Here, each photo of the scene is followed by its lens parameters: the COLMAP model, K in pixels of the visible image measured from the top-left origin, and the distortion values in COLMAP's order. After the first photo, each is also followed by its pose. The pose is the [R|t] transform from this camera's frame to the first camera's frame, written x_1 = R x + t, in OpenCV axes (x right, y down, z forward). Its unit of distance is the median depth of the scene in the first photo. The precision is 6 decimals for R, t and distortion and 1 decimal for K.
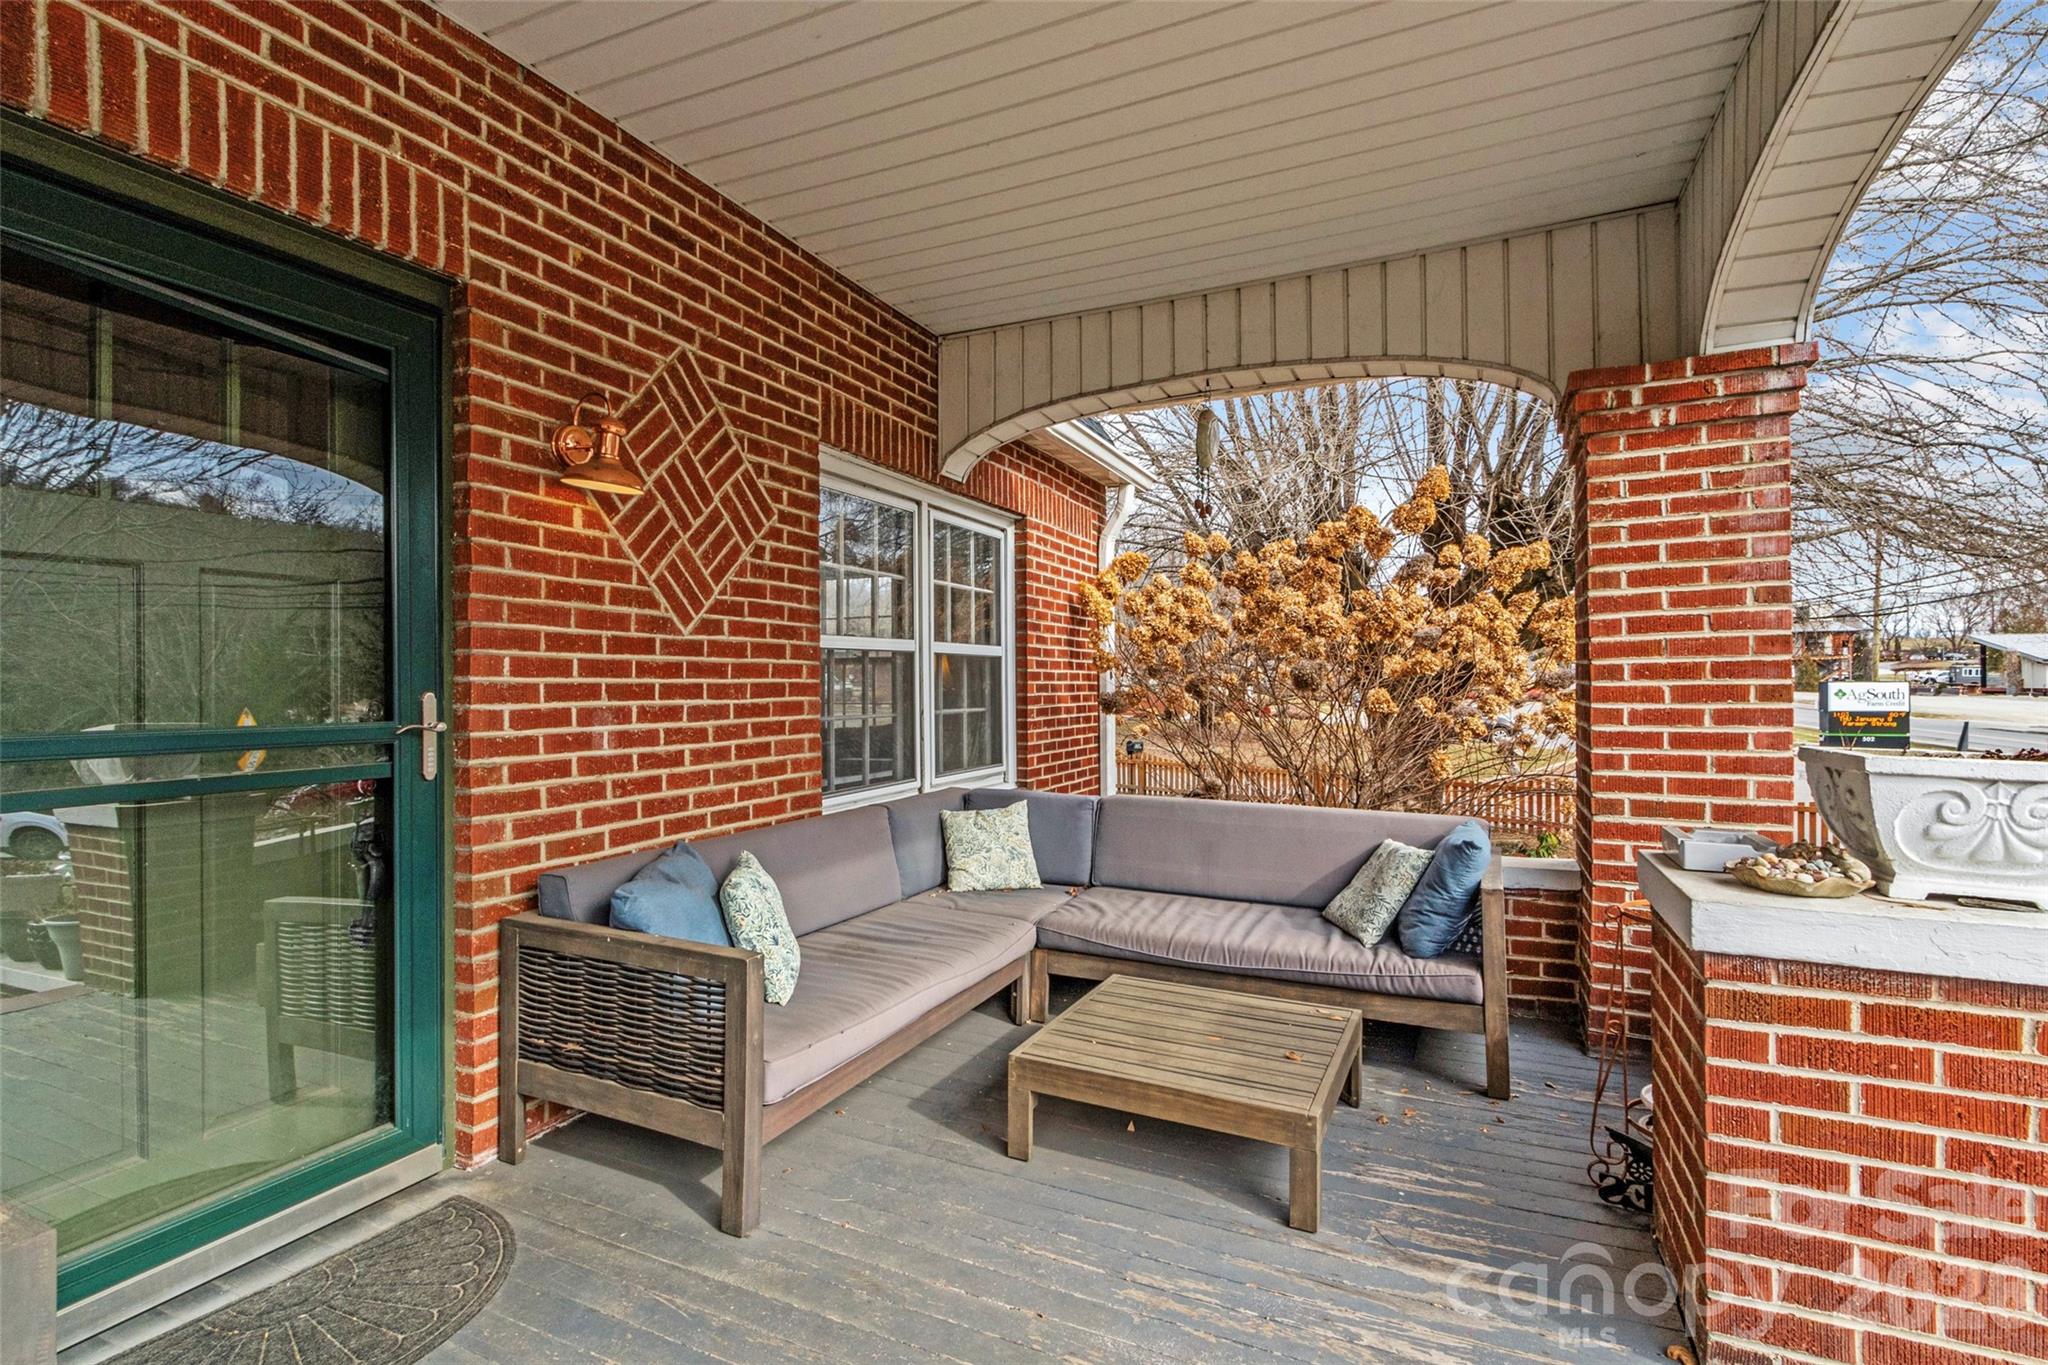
lens RADIAL K [[959.5, 0, 1024.0], [0, 959.5, 682.5], [0, 0, 1]] dist [-0.002395, -0.000502]
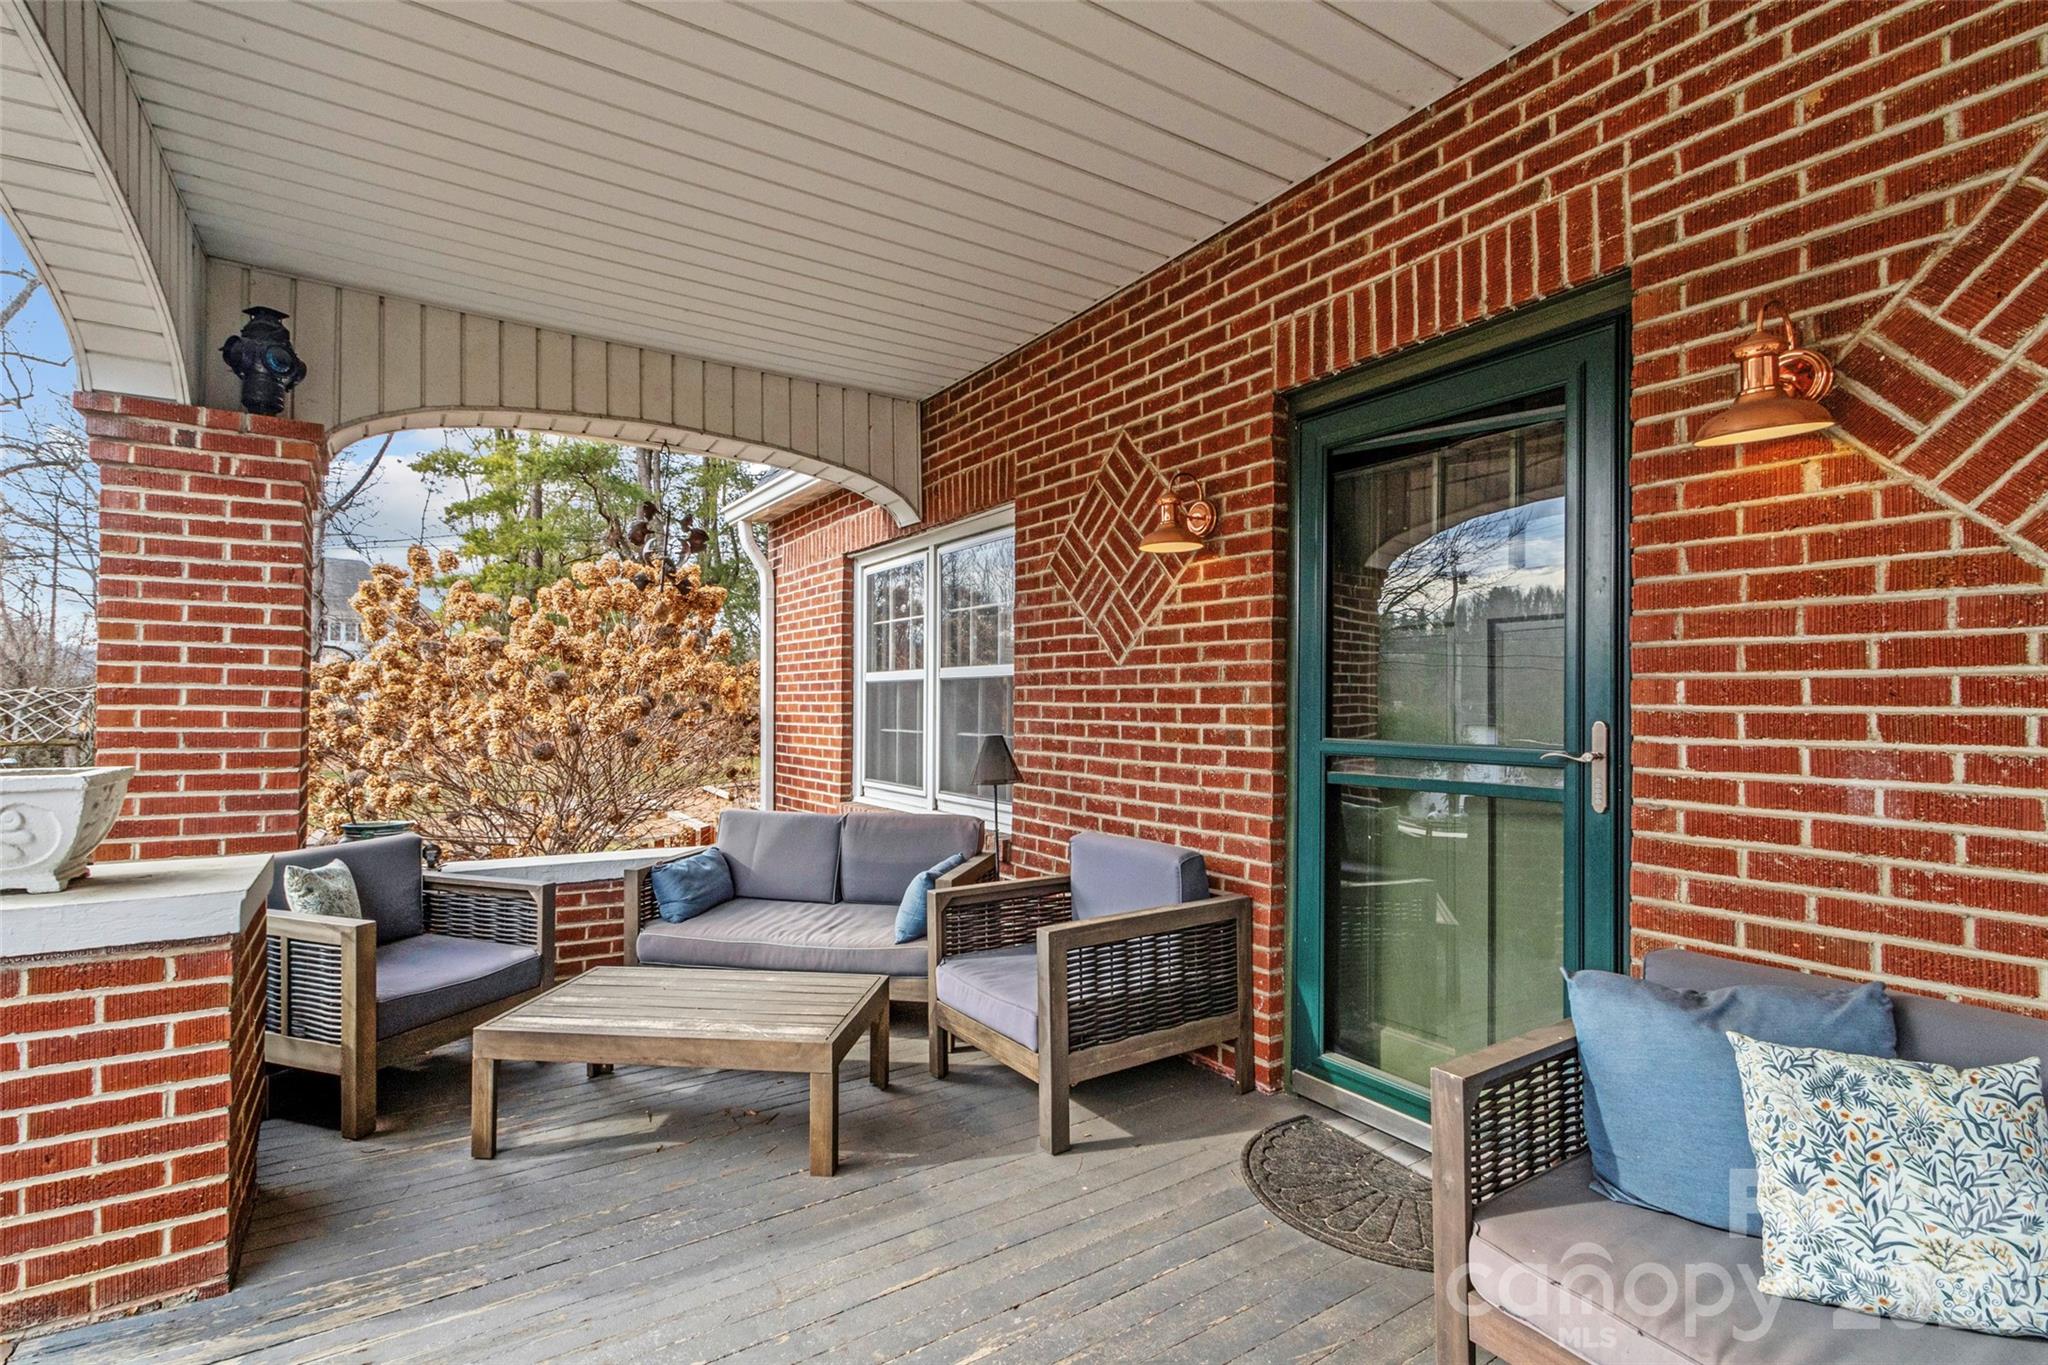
lens RADIAL K [[990.3, 0, 1020.1], [0, 990.3, 715.1], [0, 0, 1]] dist [0.002795, 0.000476]
pose [[-0.540126, 0.000604, -0.841584, 0.487526], [-0.010887, 0.999911, 0.007705, 0.002842], [0.841514, 0.013324, -0.540071, 0.977073]]
